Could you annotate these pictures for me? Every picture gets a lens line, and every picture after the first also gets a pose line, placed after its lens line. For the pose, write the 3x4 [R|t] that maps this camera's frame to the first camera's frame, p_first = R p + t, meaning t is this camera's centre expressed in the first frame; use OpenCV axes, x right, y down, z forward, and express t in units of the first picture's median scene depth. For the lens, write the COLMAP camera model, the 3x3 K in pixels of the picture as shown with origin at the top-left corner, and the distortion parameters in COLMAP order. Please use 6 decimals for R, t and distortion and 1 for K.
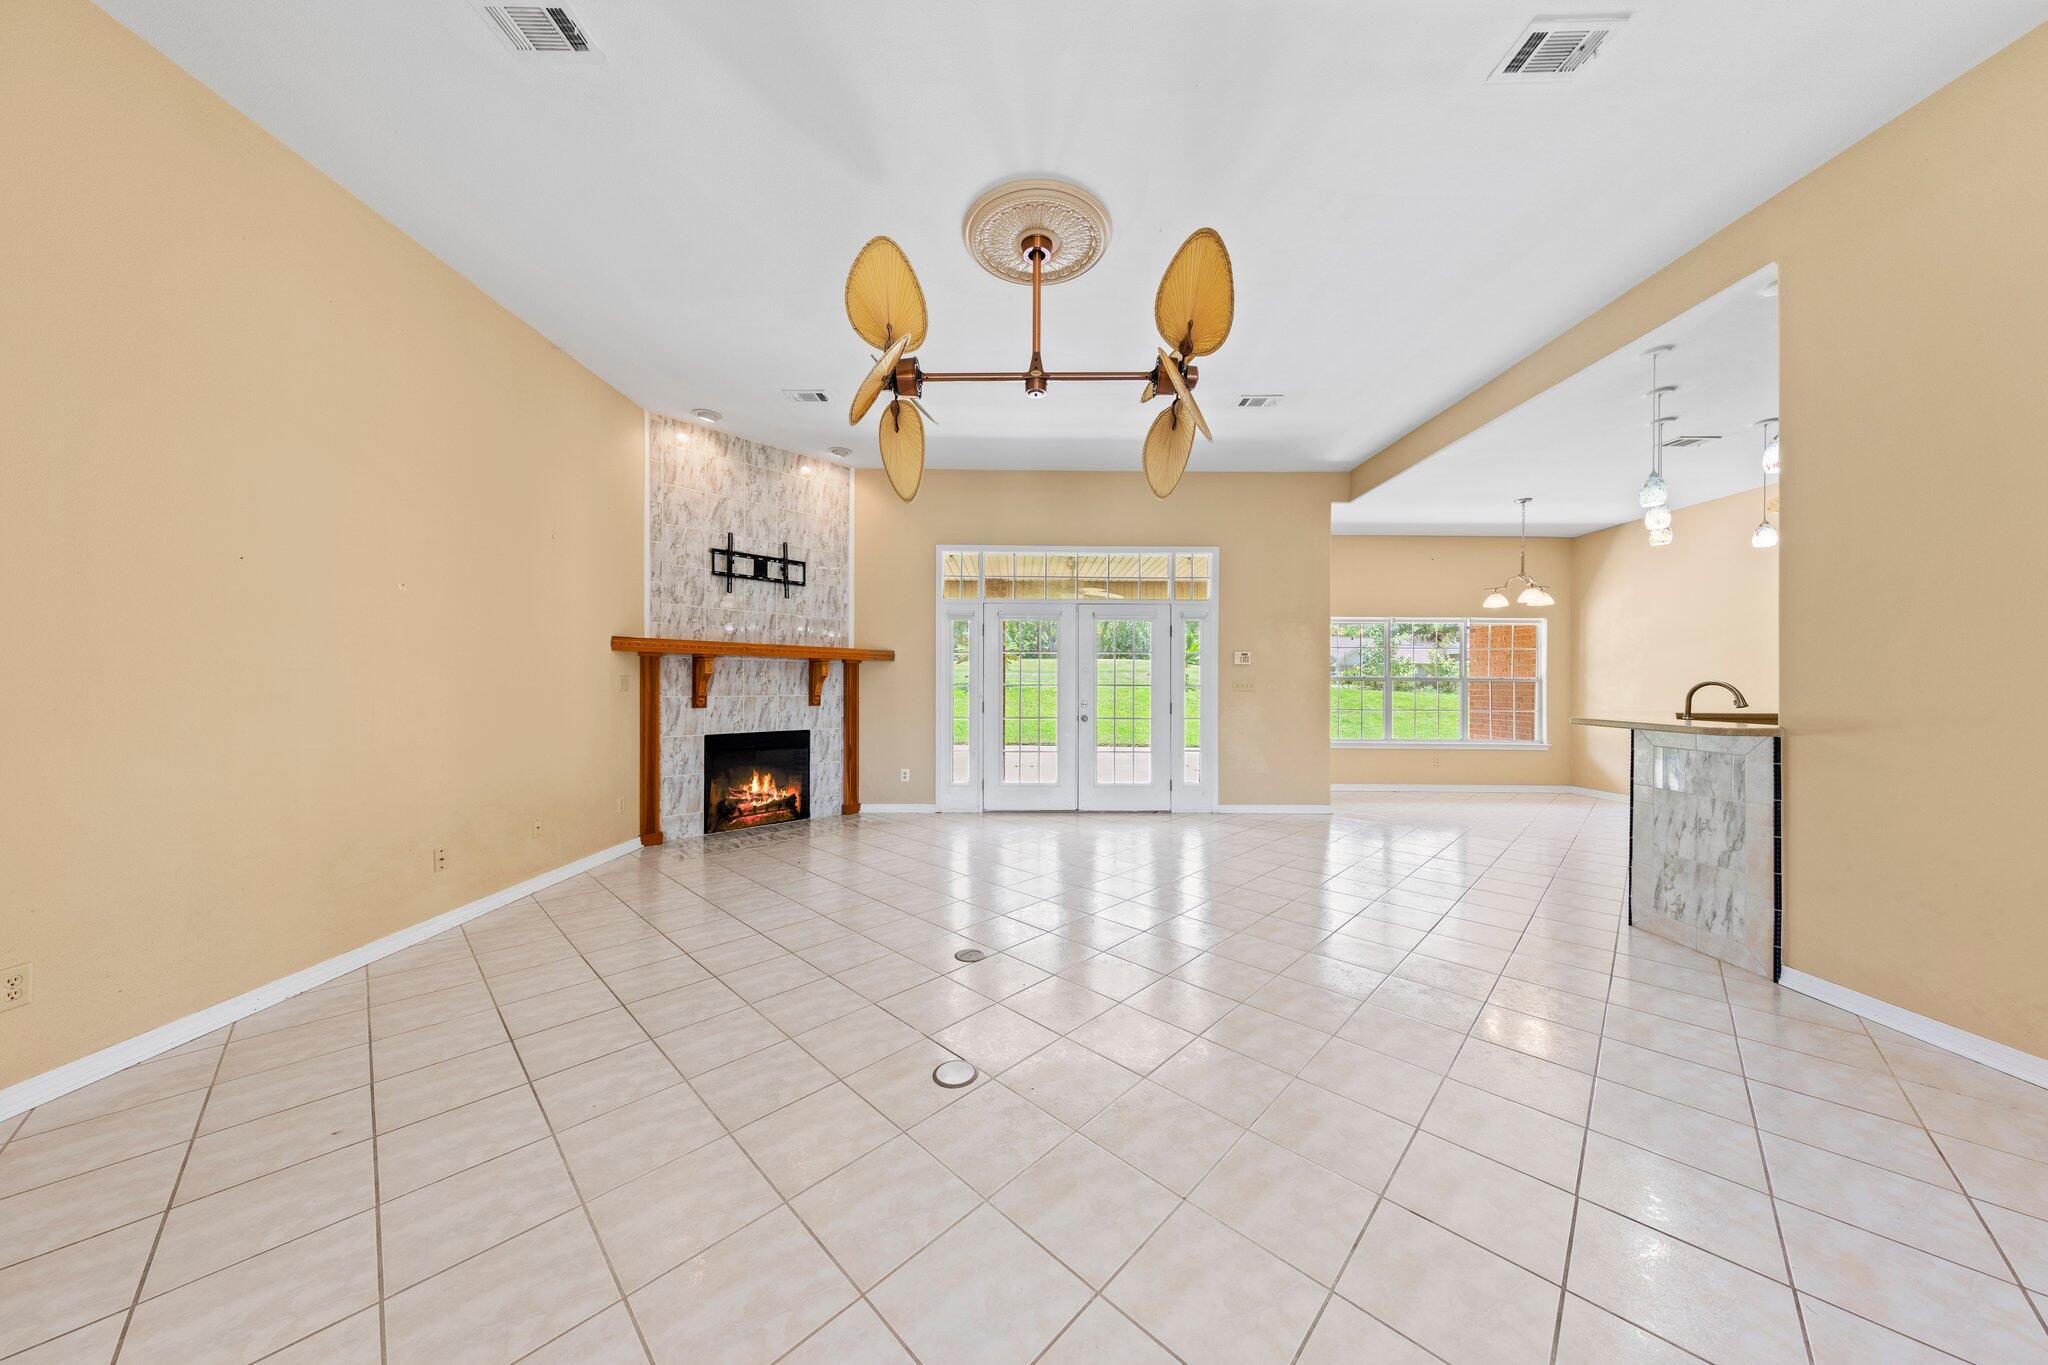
lens RADIAL K [[645.0, 0, 1026.5], [0, 645.0, 684.4], [0, 0, 1]] dist [0.006780, -0.000889]
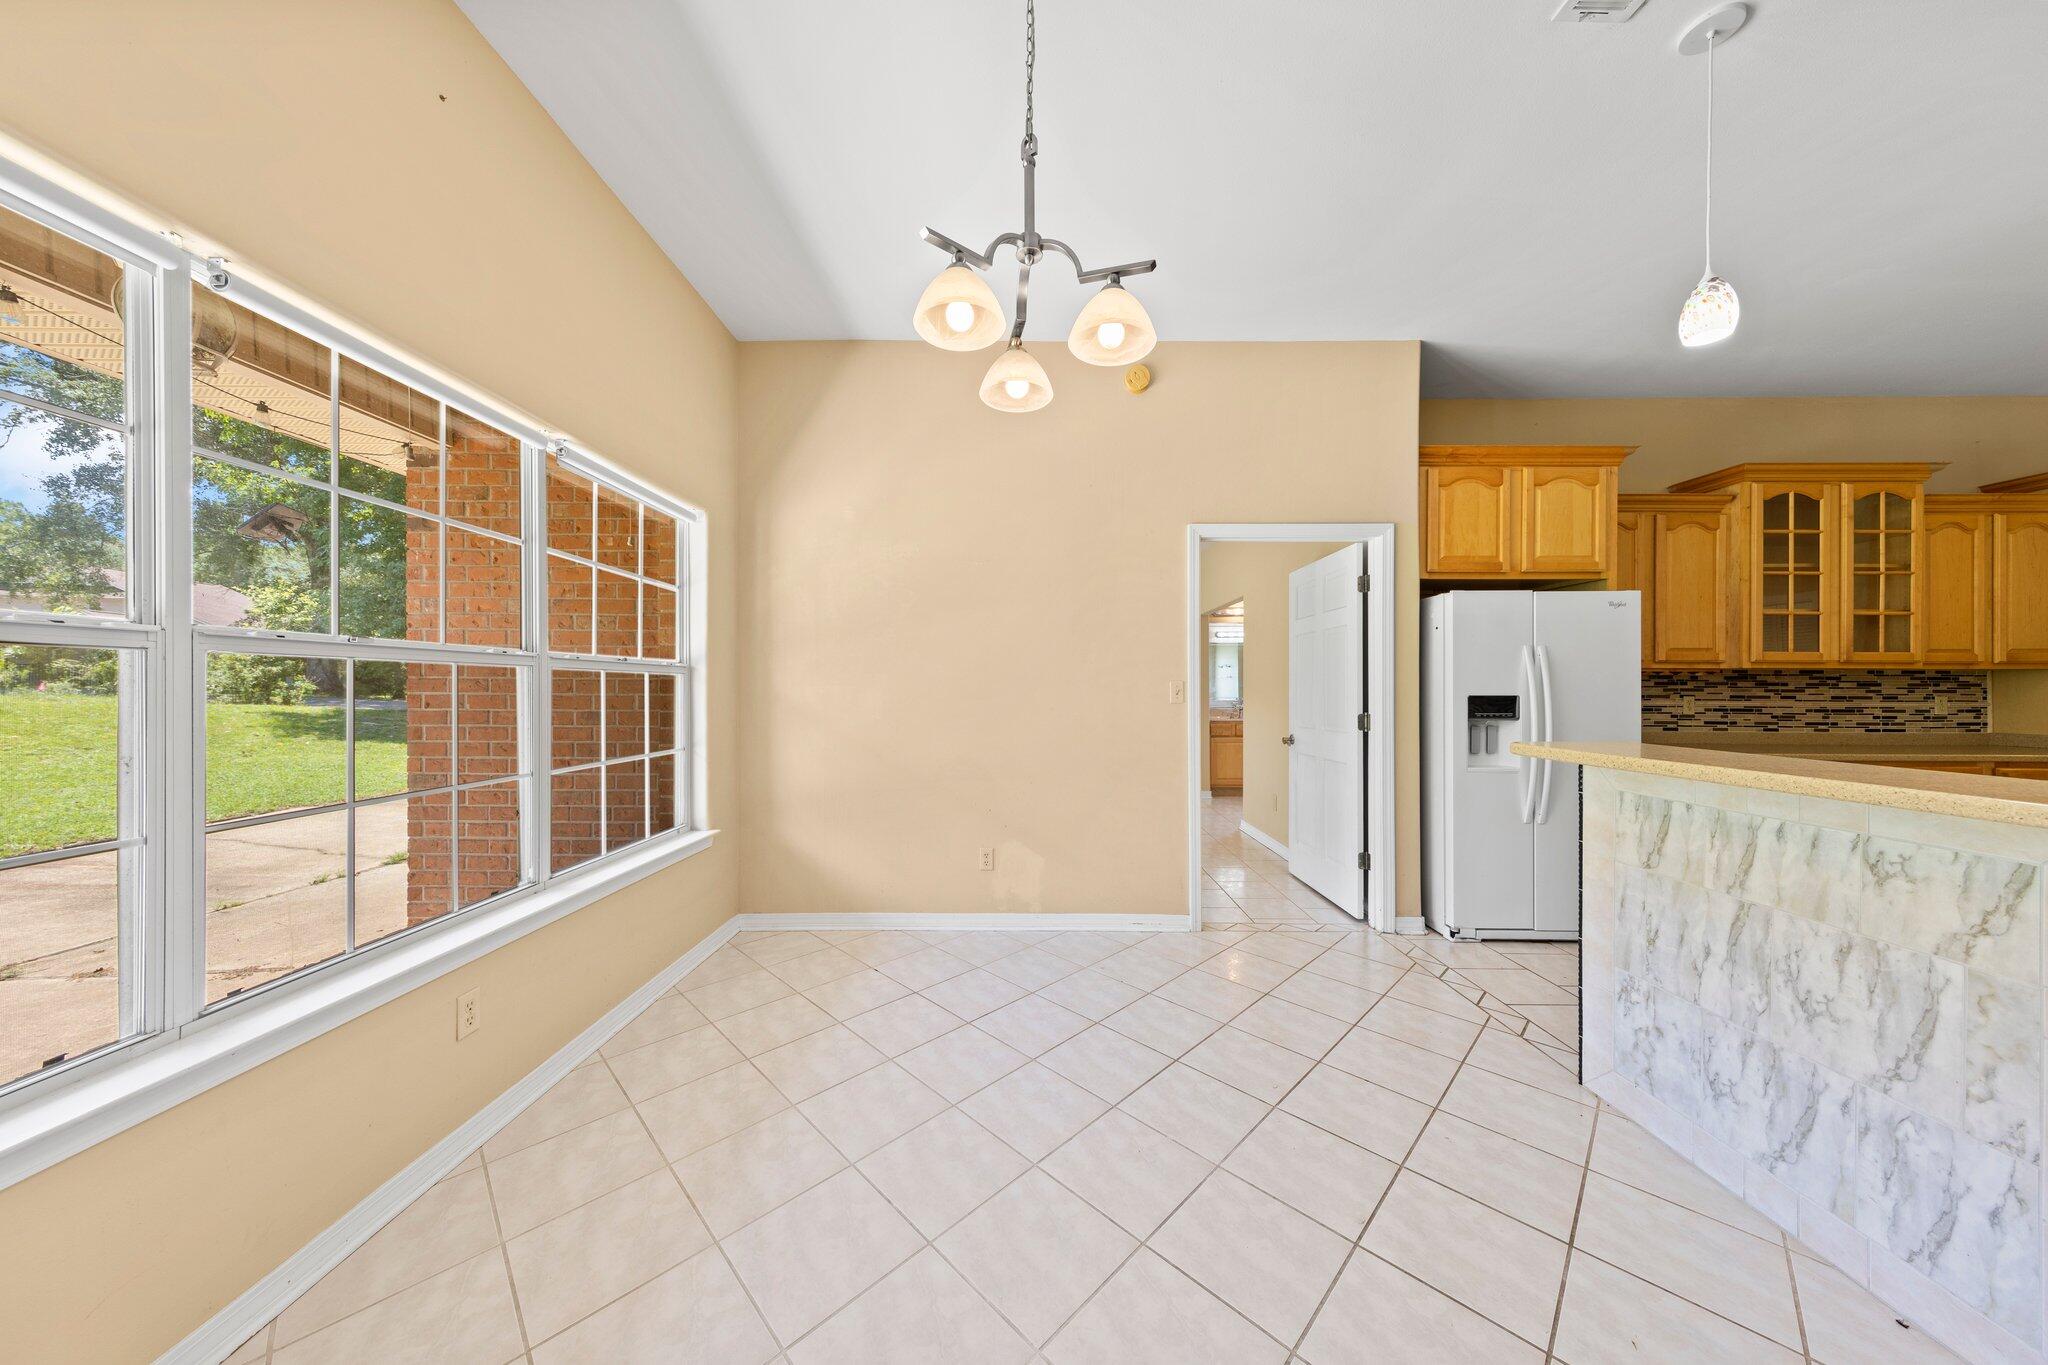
lens RADIAL K [[645.0, 0, 1023.3], [0, 645.0, 689.9], [0, 0, 1]] dist [0.006780, -0.000889]
pose [[0.024994, -0.005010, 0.999675, 0.573093], [-0.004403, 0.999977, 0.005122, 0.001370], [-0.999678, -0.004530, 0.024972, 1.128915]]
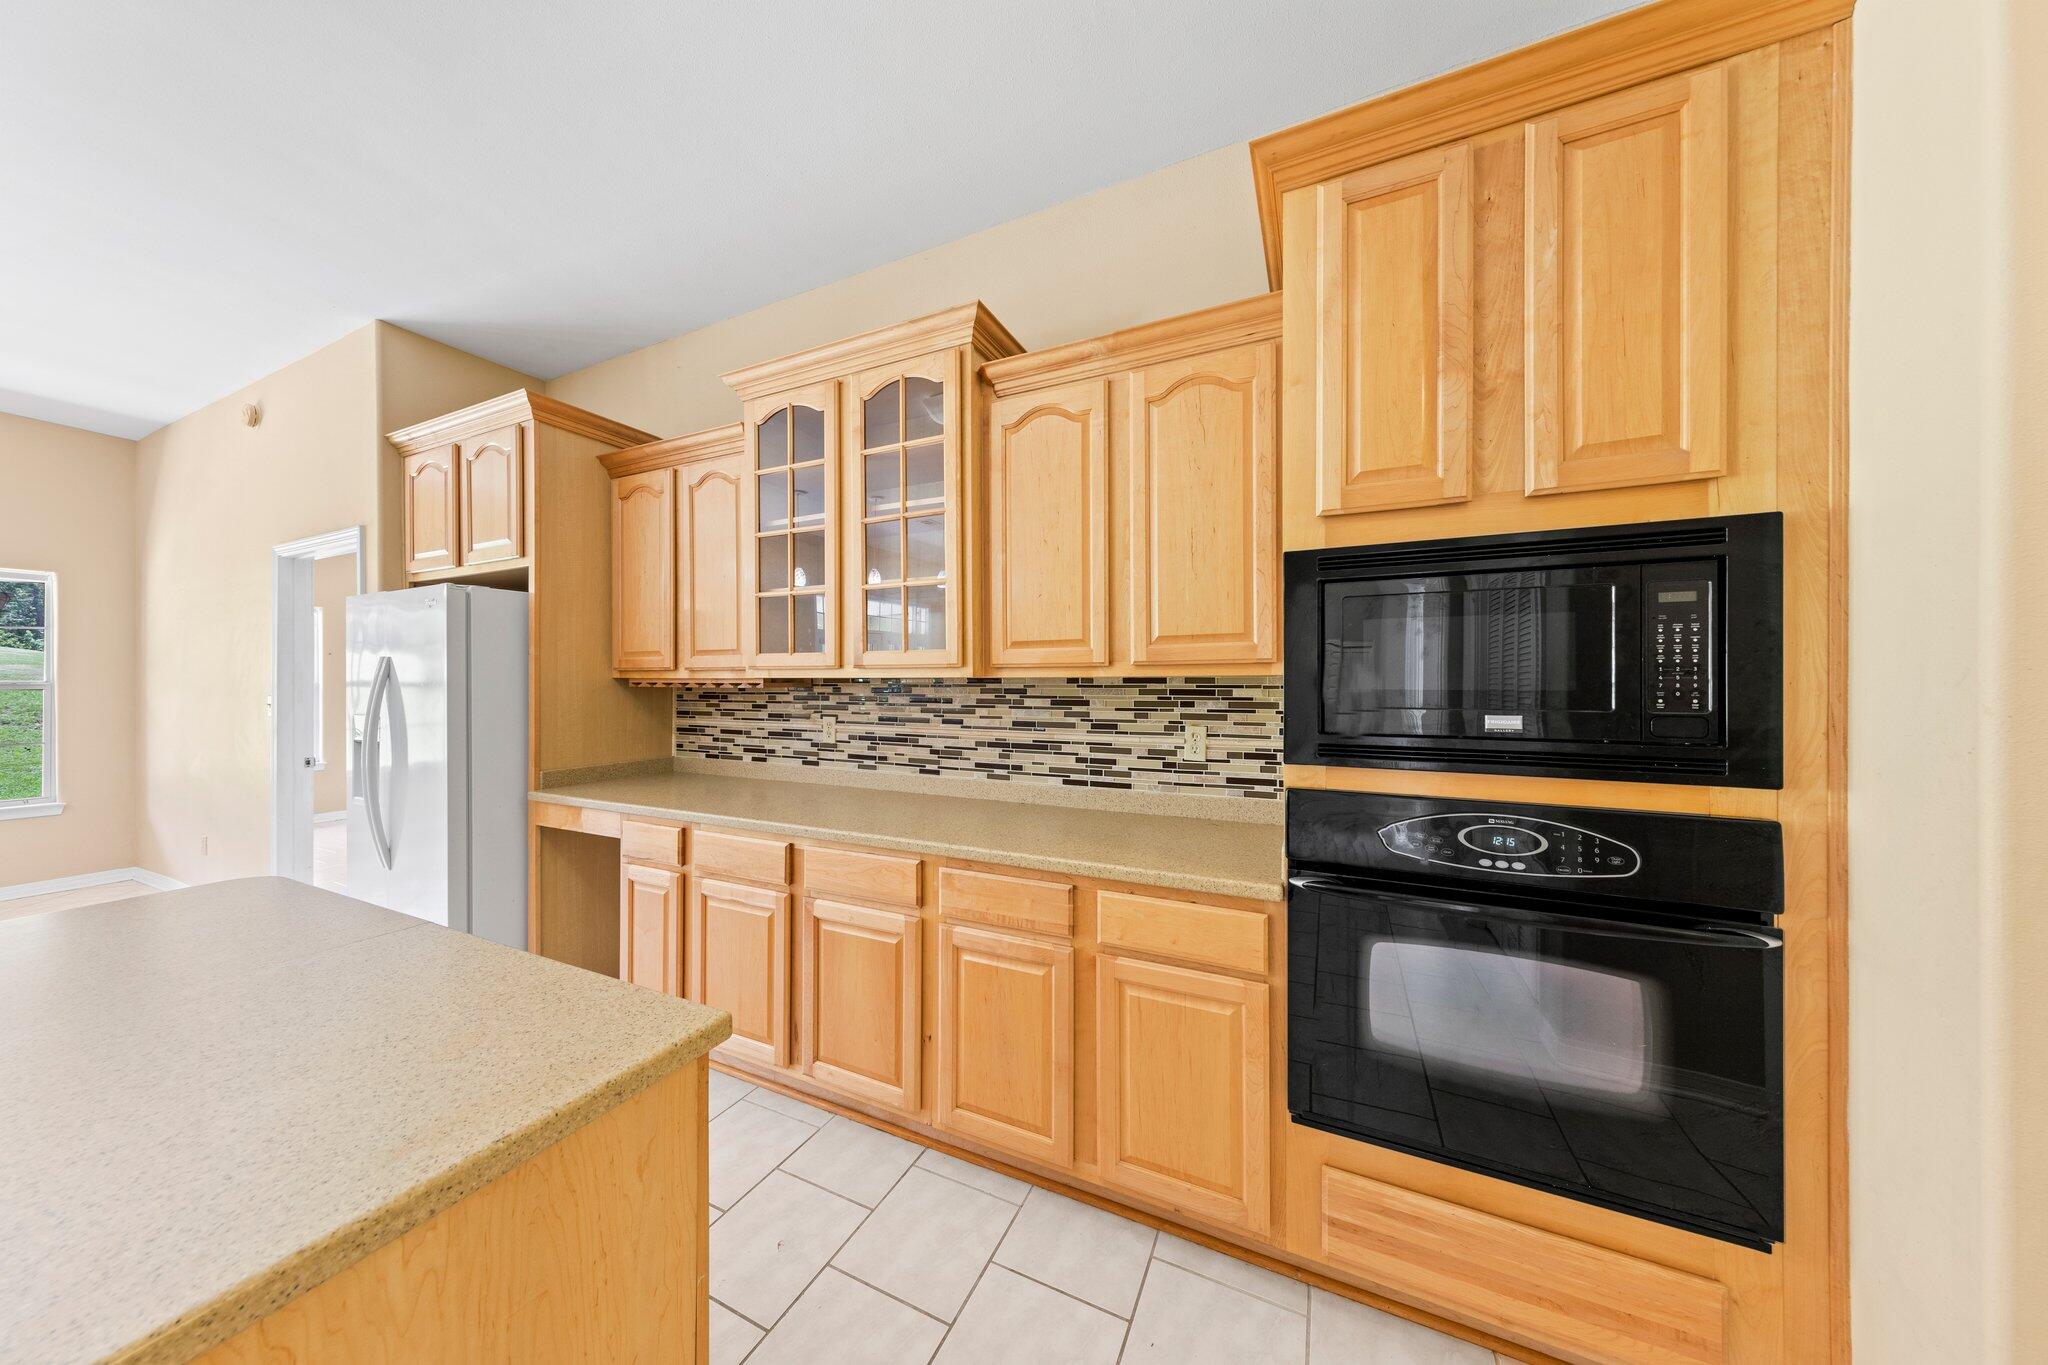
lens RADIAL K [[645.0, 0, 1026.1], [0, 645.0, 681.2], [0, 0, 1]] dist [0.006780, -0.000889]
pose [[0.448855, -0.006422, 0.893582, 0.944717], [0.001658, 0.999978, 0.006354, -0.021577], [-0.893603, -0.001370, 0.448856, 0.031510]]
